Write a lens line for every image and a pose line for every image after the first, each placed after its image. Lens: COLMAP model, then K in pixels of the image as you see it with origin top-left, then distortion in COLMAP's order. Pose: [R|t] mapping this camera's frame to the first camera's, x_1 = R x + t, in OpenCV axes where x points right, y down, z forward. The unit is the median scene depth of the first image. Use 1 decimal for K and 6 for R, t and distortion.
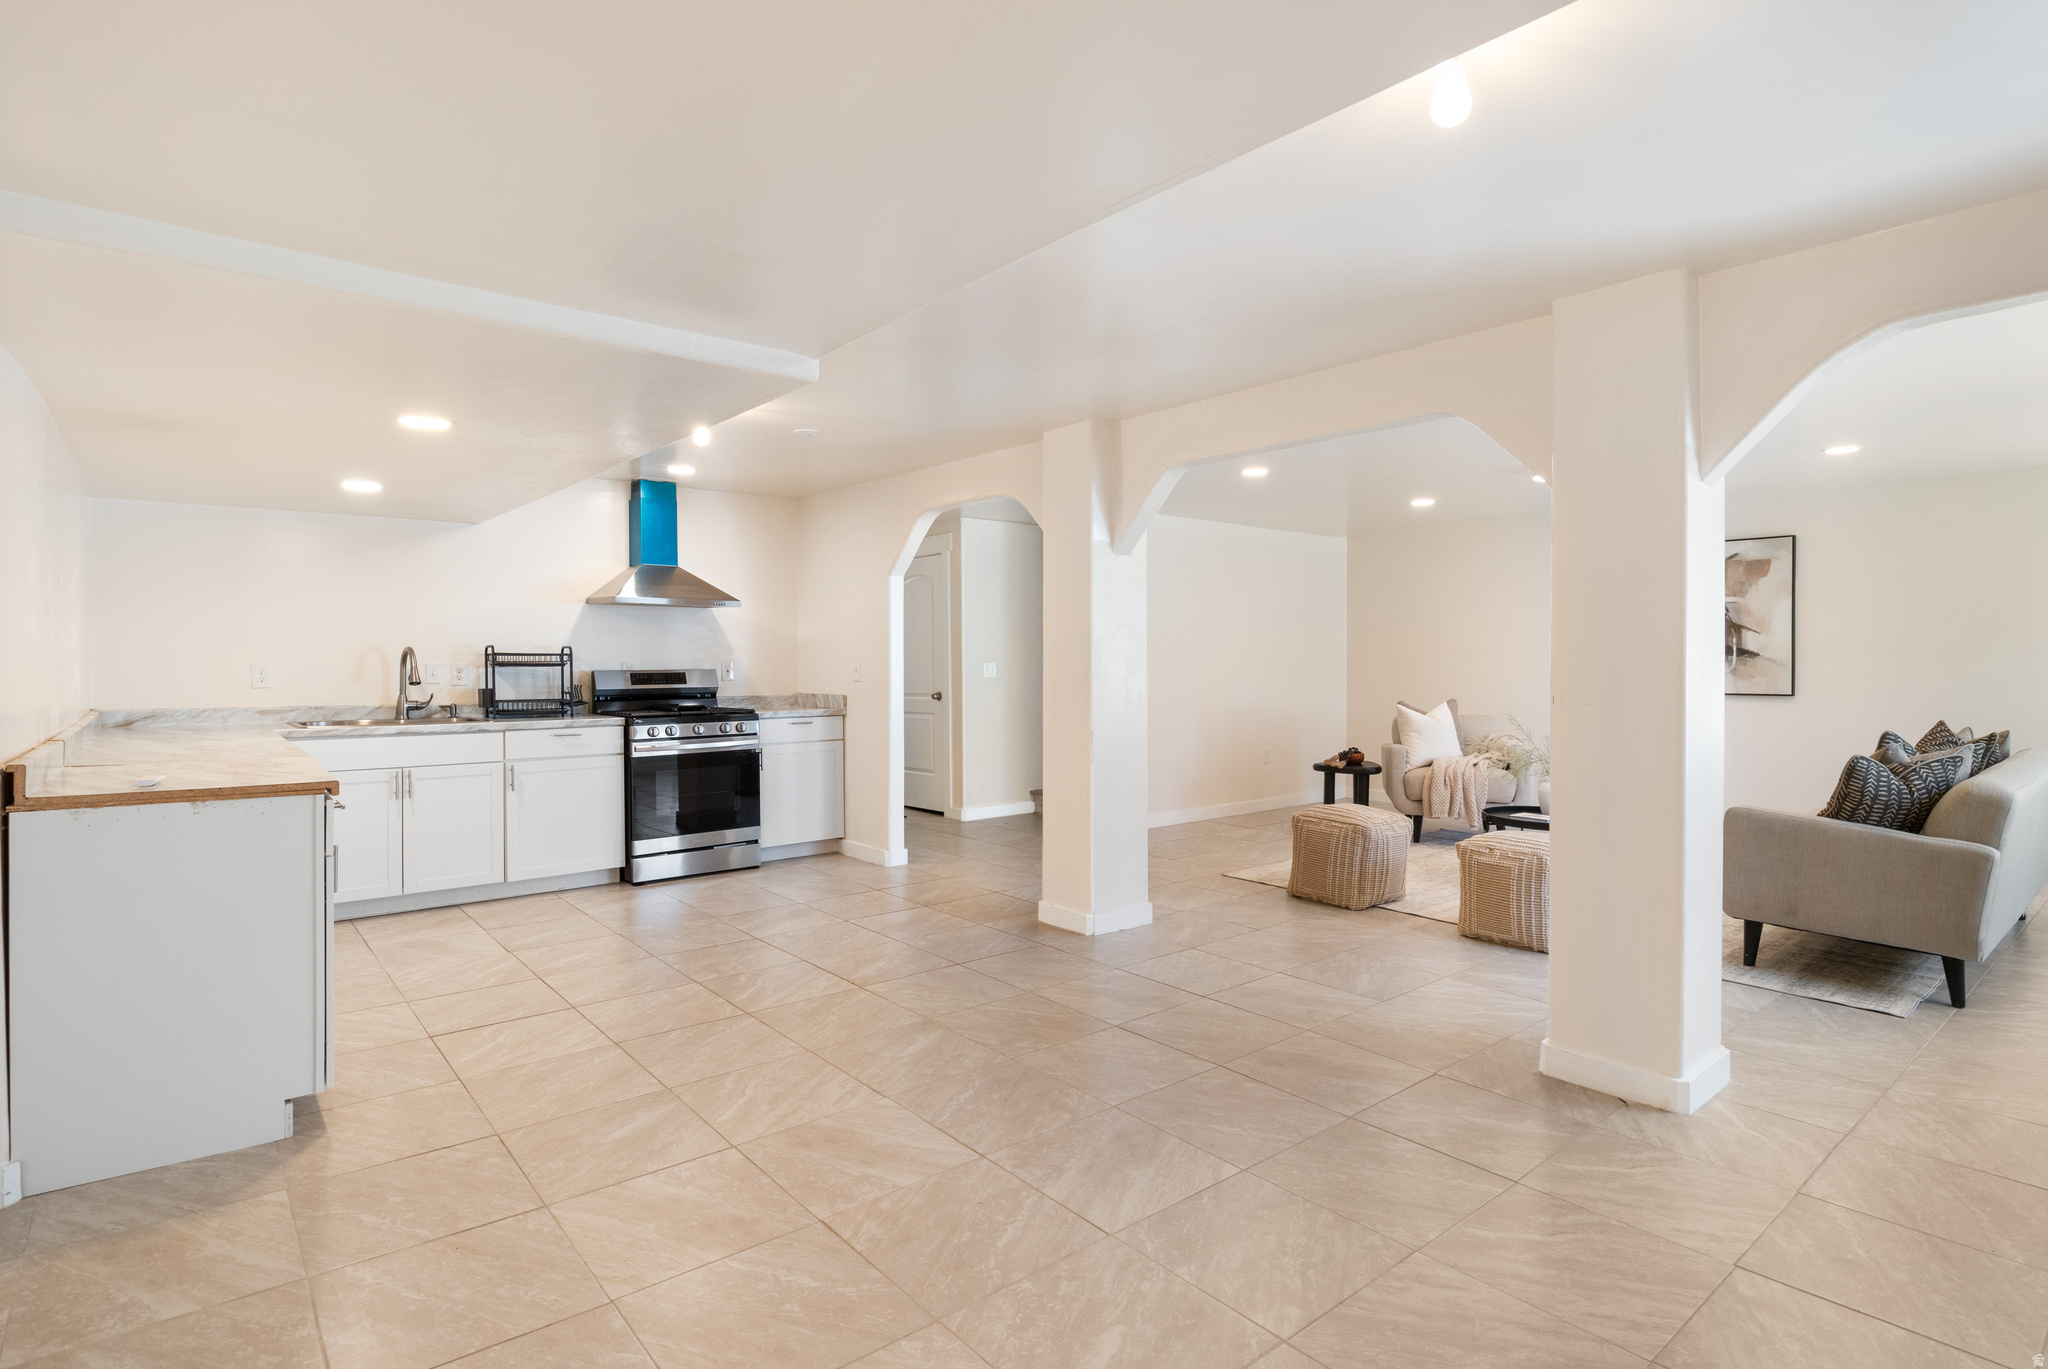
lens RADIAL K [[1037.1, 0, 1018.9], [0, 1037.1, 664.4], [0, 0, 1]] dist [-0.004258, -0.004466]
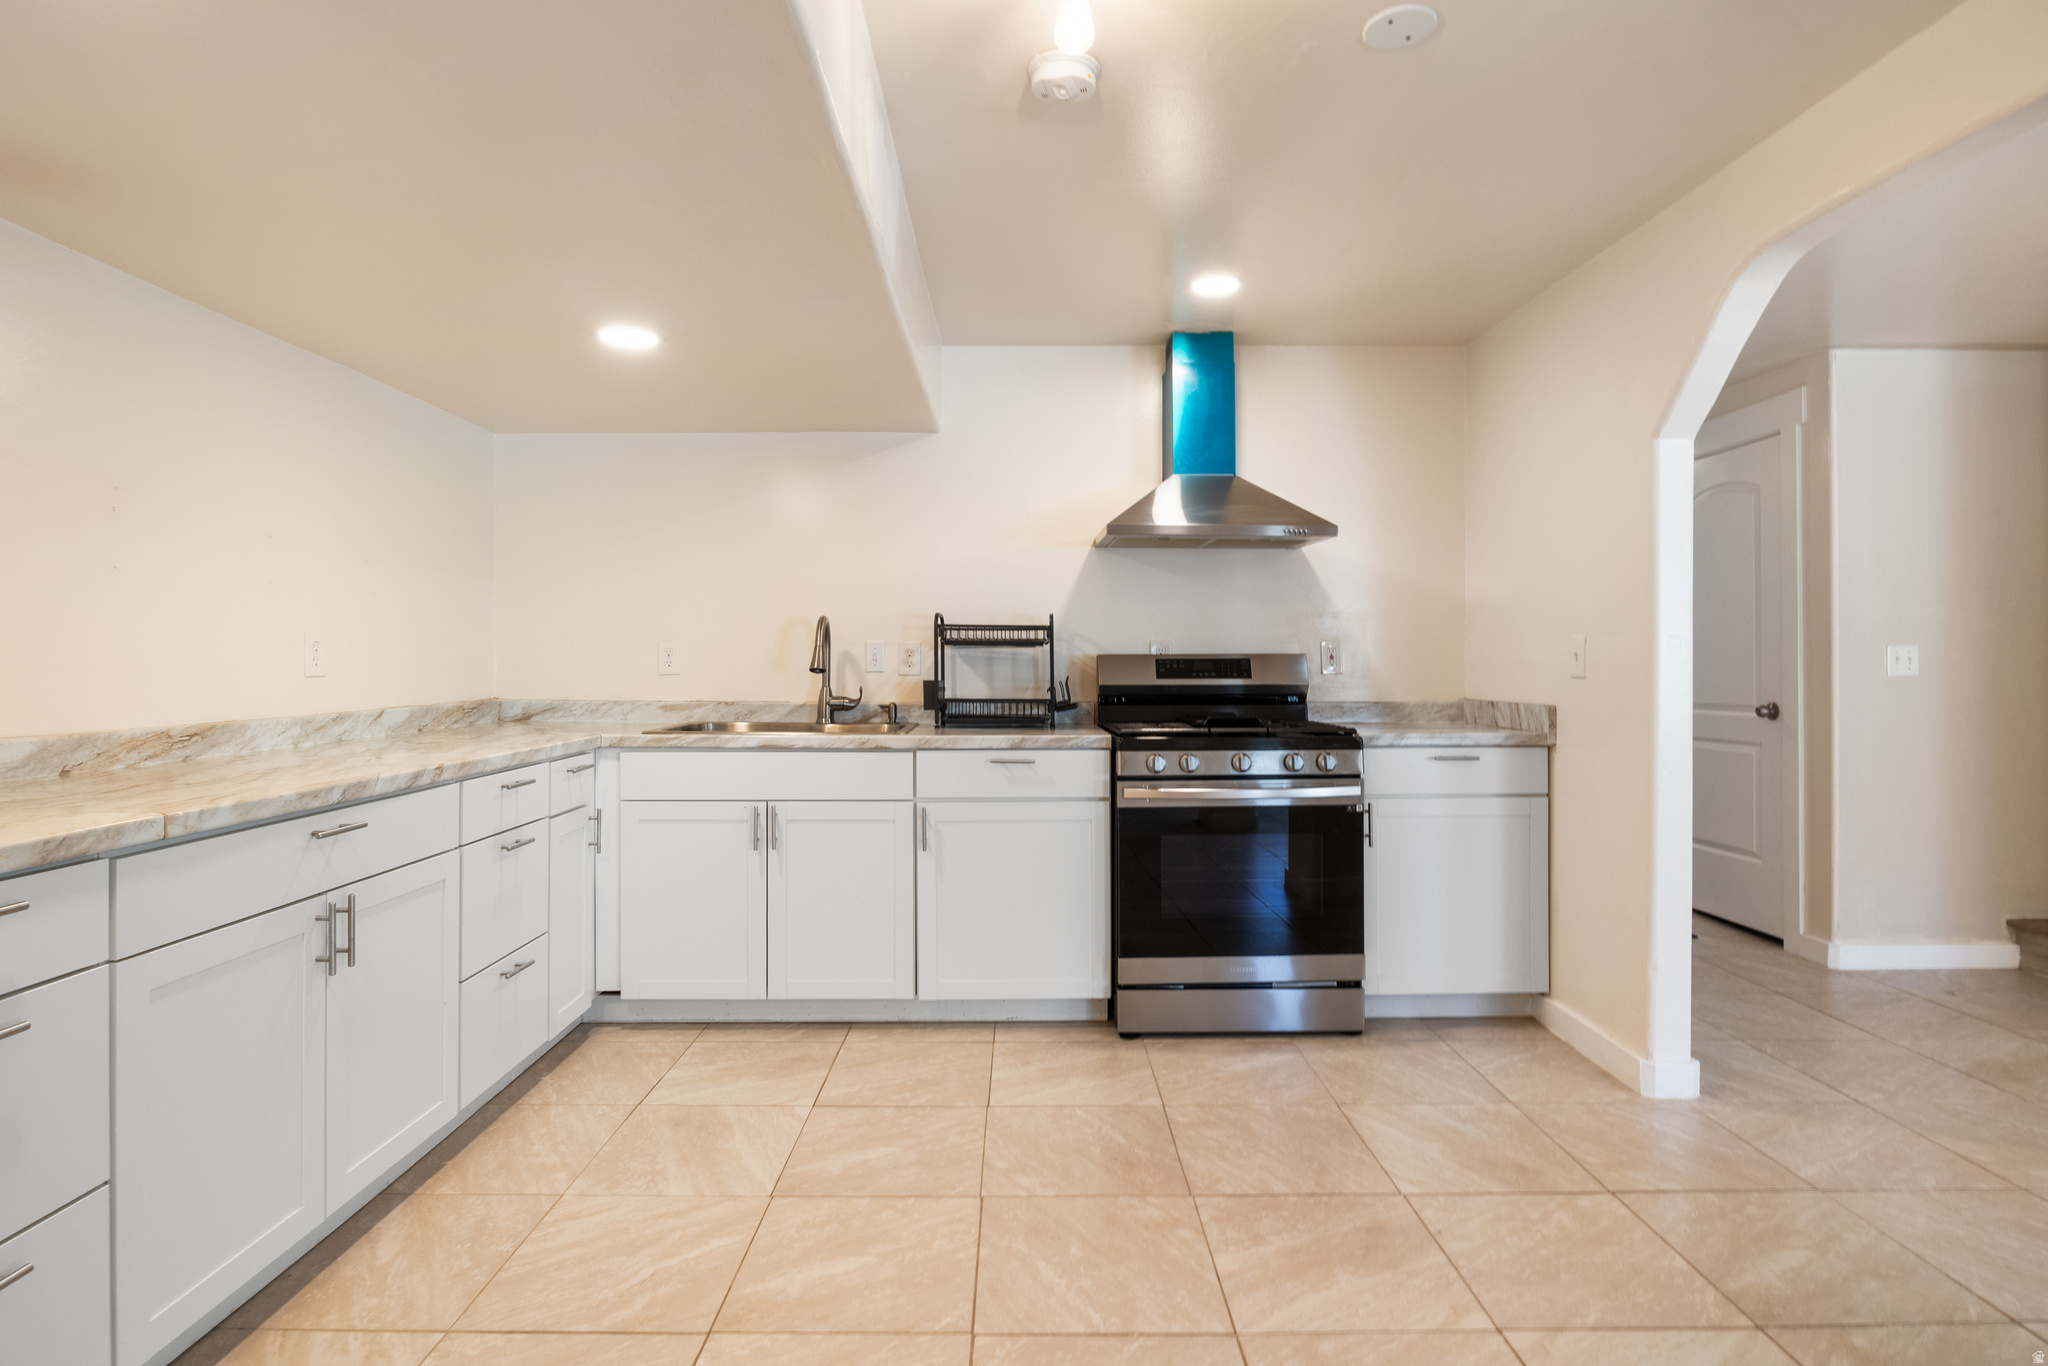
lens RADIAL K [[1037.1, 0, 1034.5], [0, 1037.1, 665.7], [0, 0, 1]] dist [-0.004258, -0.004466]
pose [[0.779033, 0.004123, -0.626969, -0.054658], [-0.004944, 0.999988, 0.000434, 0.012564], [0.626963, 0.002762, 0.779044, 0.493912]]
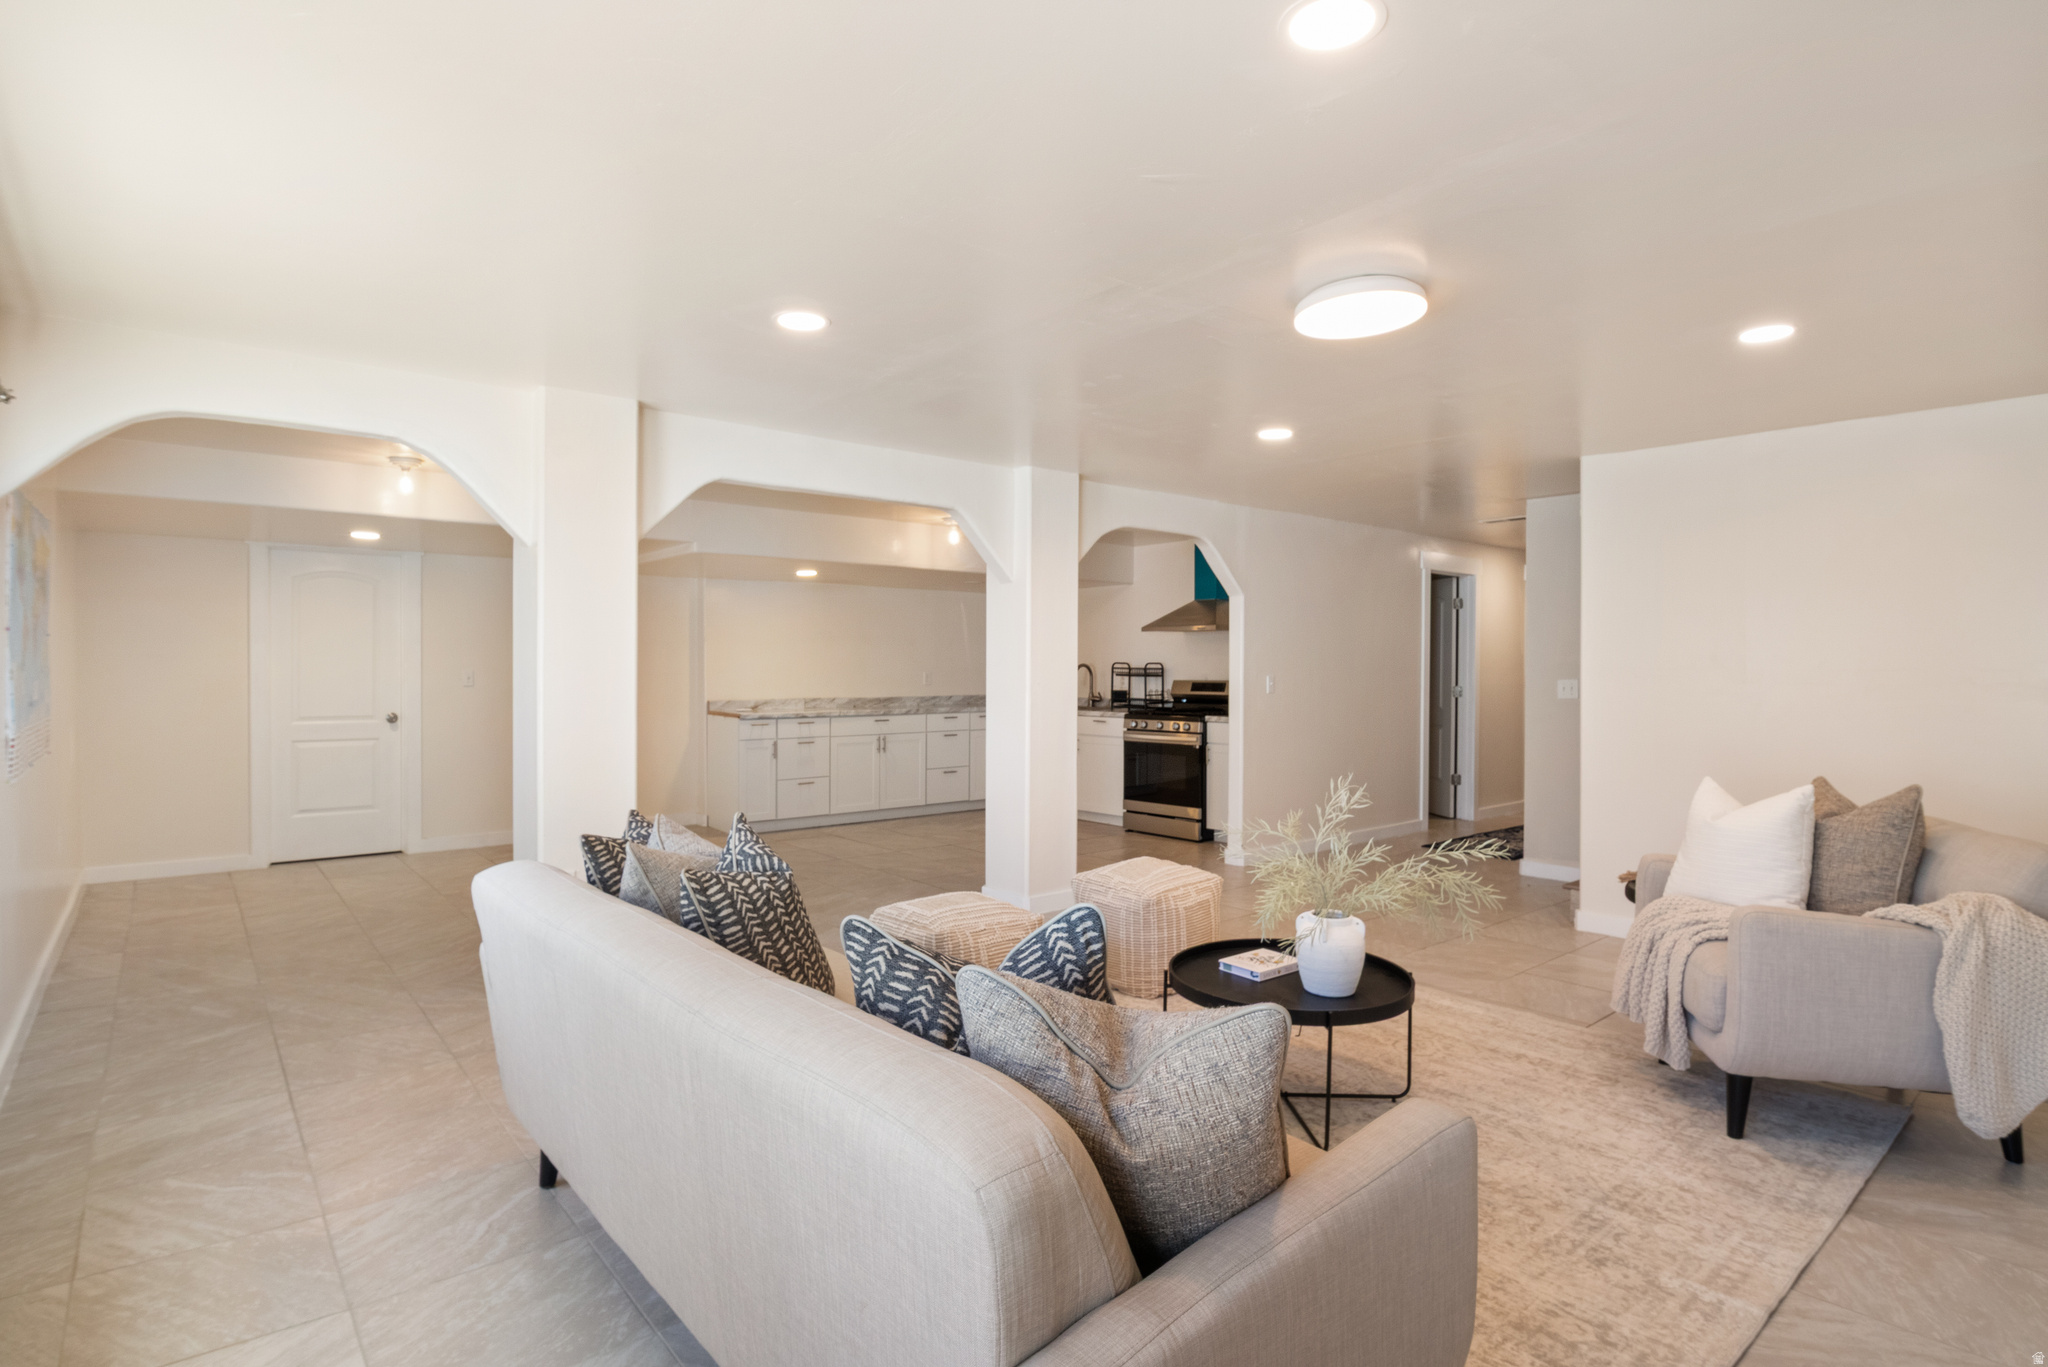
lens RADIAL K [[1037.1, 0, 1026.9], [0, 1037.1, 678.7], [0, 0, 1]] dist [-0.004258, -0.004466]
pose [[0.015714, 0.018628, -0.999703, 0.968410], [-0.003689, 0.999821, 0.018573, -0.020538], [0.999870, 0.003396, 0.015780, 0.772016]]
